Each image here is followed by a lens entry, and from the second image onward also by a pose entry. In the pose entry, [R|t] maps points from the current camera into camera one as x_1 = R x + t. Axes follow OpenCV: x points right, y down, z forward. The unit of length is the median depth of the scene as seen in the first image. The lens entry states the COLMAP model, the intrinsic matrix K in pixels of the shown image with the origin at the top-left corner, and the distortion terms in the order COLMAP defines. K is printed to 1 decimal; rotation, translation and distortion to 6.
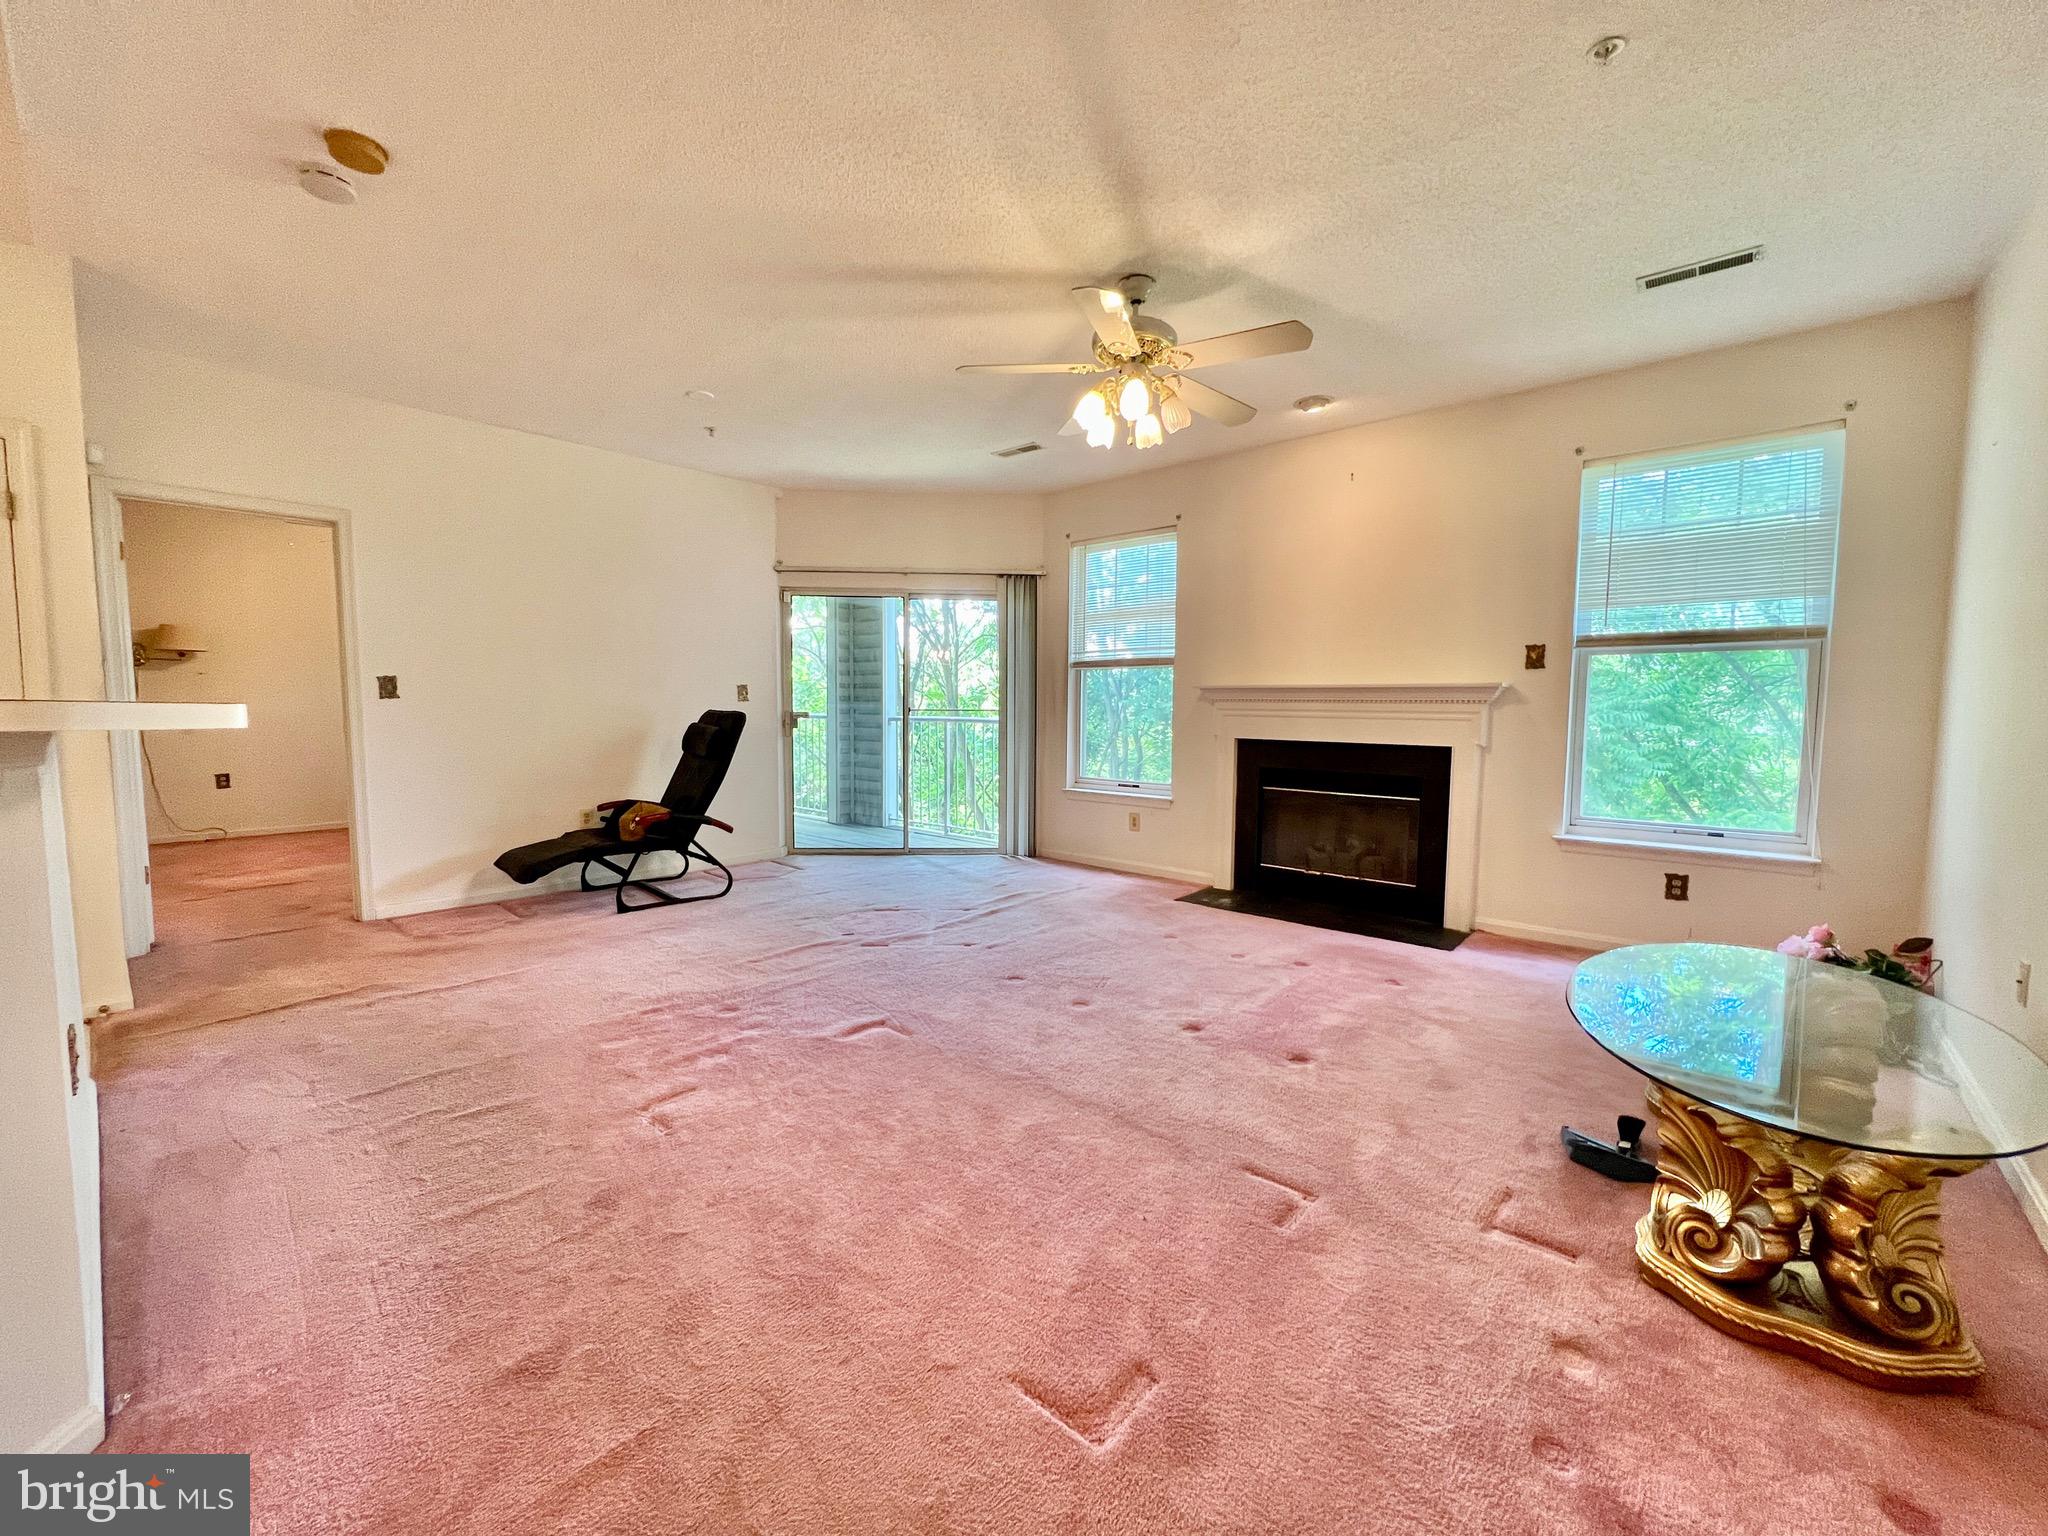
lens RADIAL K [[818.4, 0, 1024.0], [0, 818.4, 768.0], [0, 0, 1]] dist [-0.001594, -0.000285]
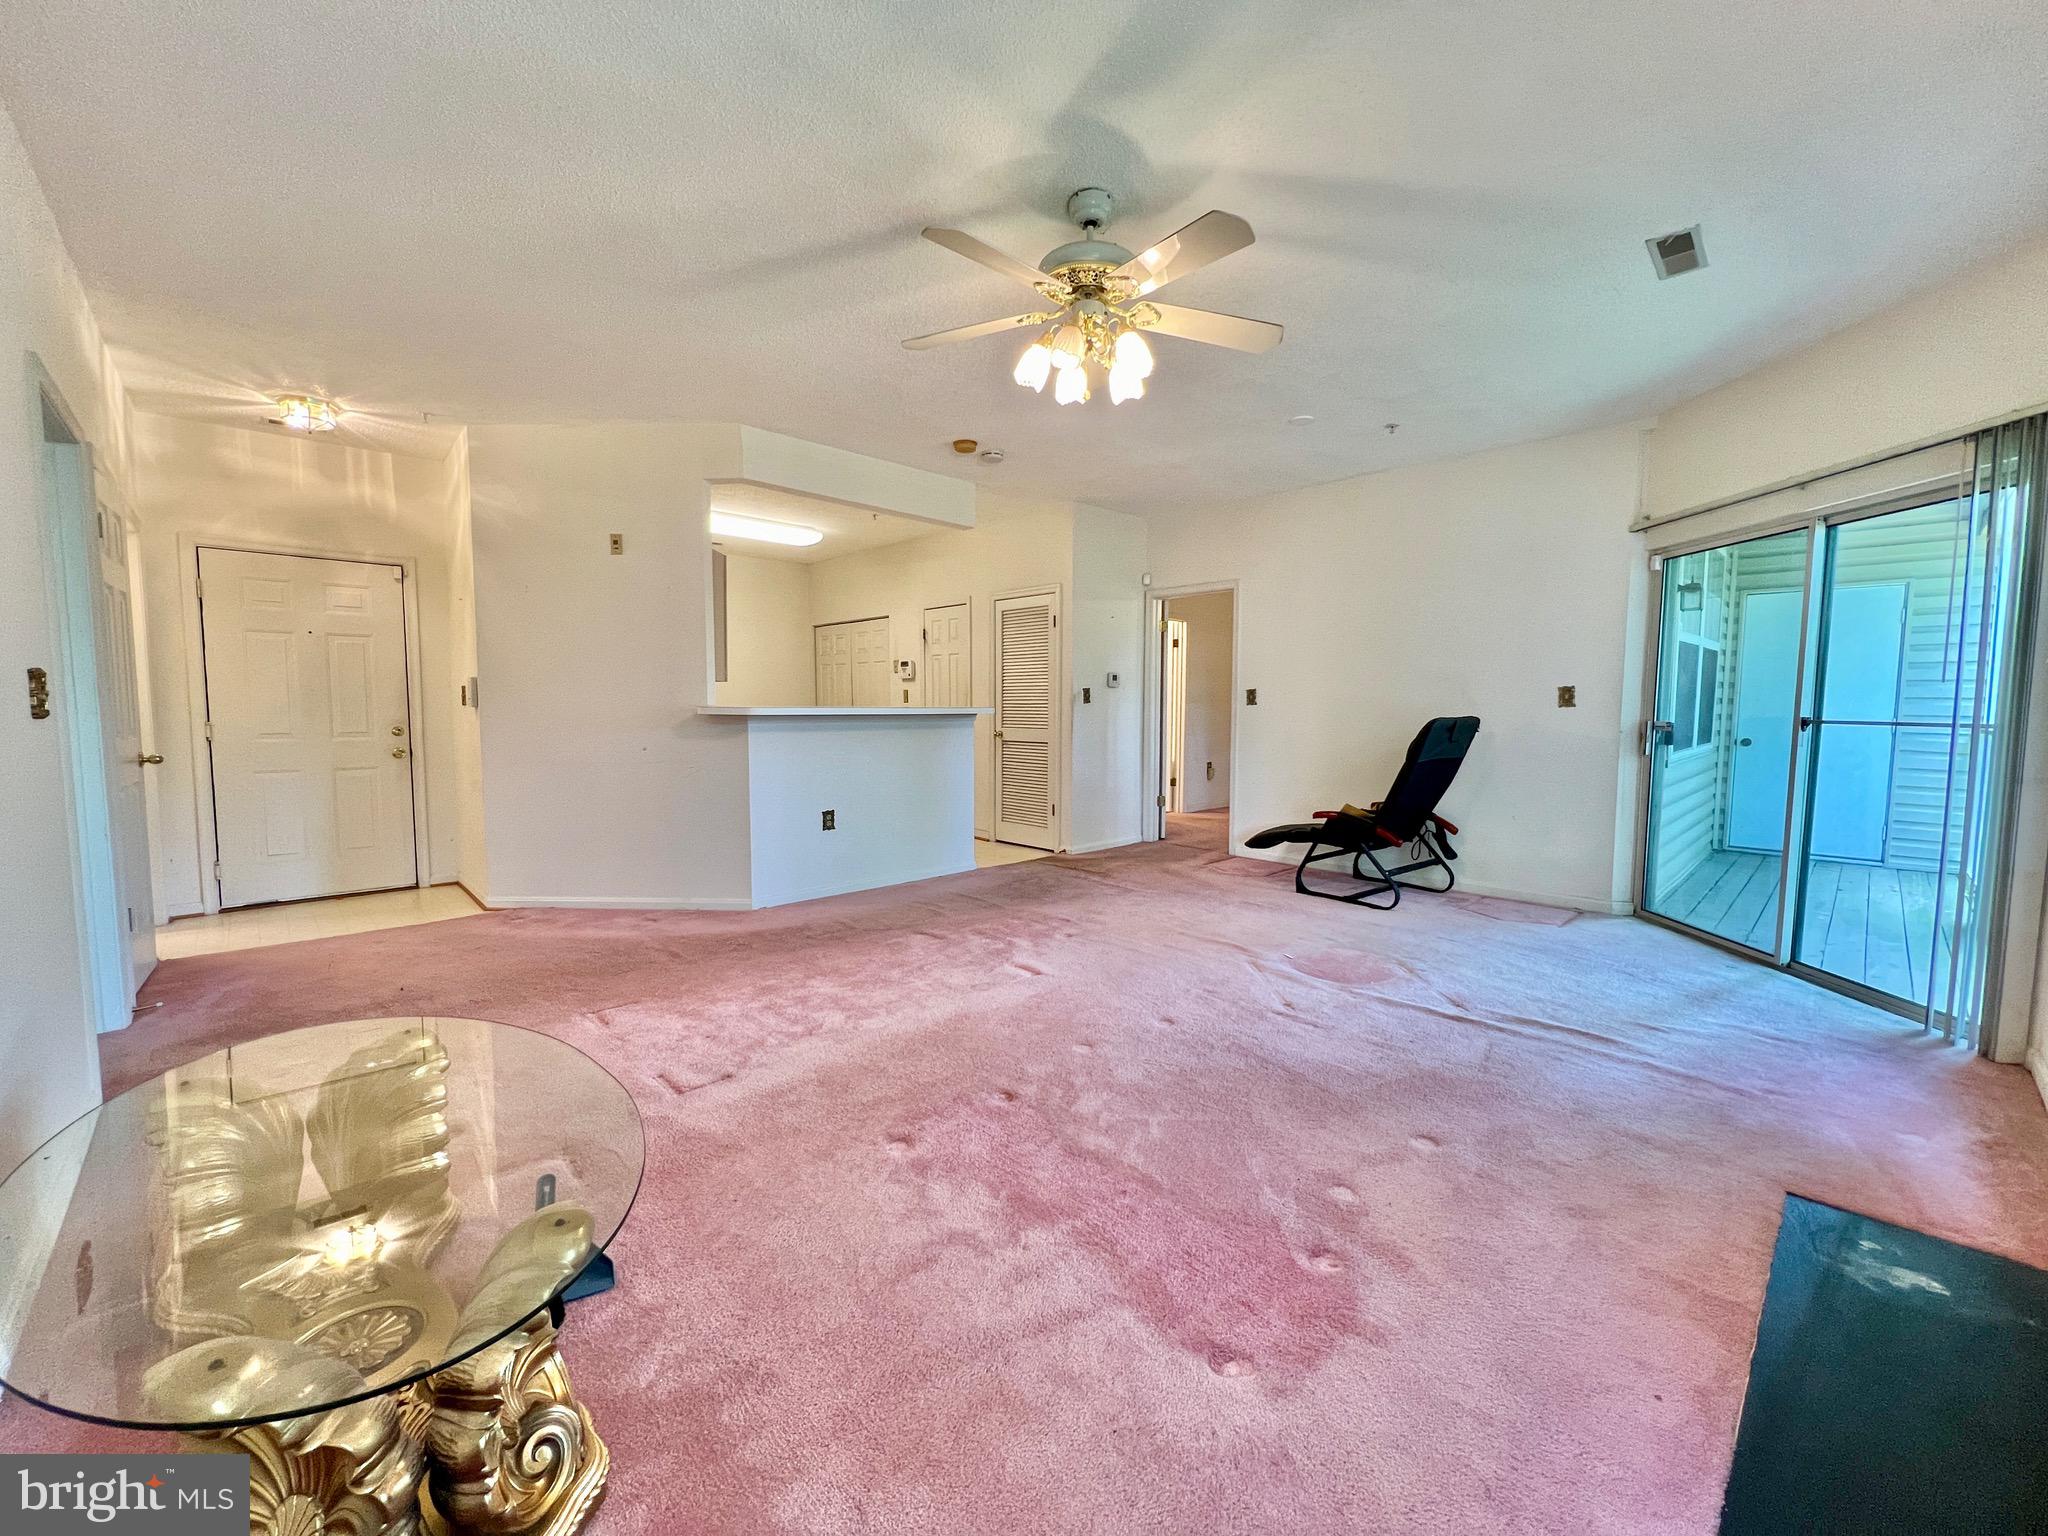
lens RADIAL K [[818.4, 0, 1024.0], [0, 818.4, 768.0], [0, 0, 1]] dist [-0.001594, -0.000285]
pose [[-0.086239, 0.074956, -0.993451, 0.703920], [-0.078872, 0.993522, 0.081808, -0.061565], [0.993148, 0.085411, -0.079768, 0.734806]]
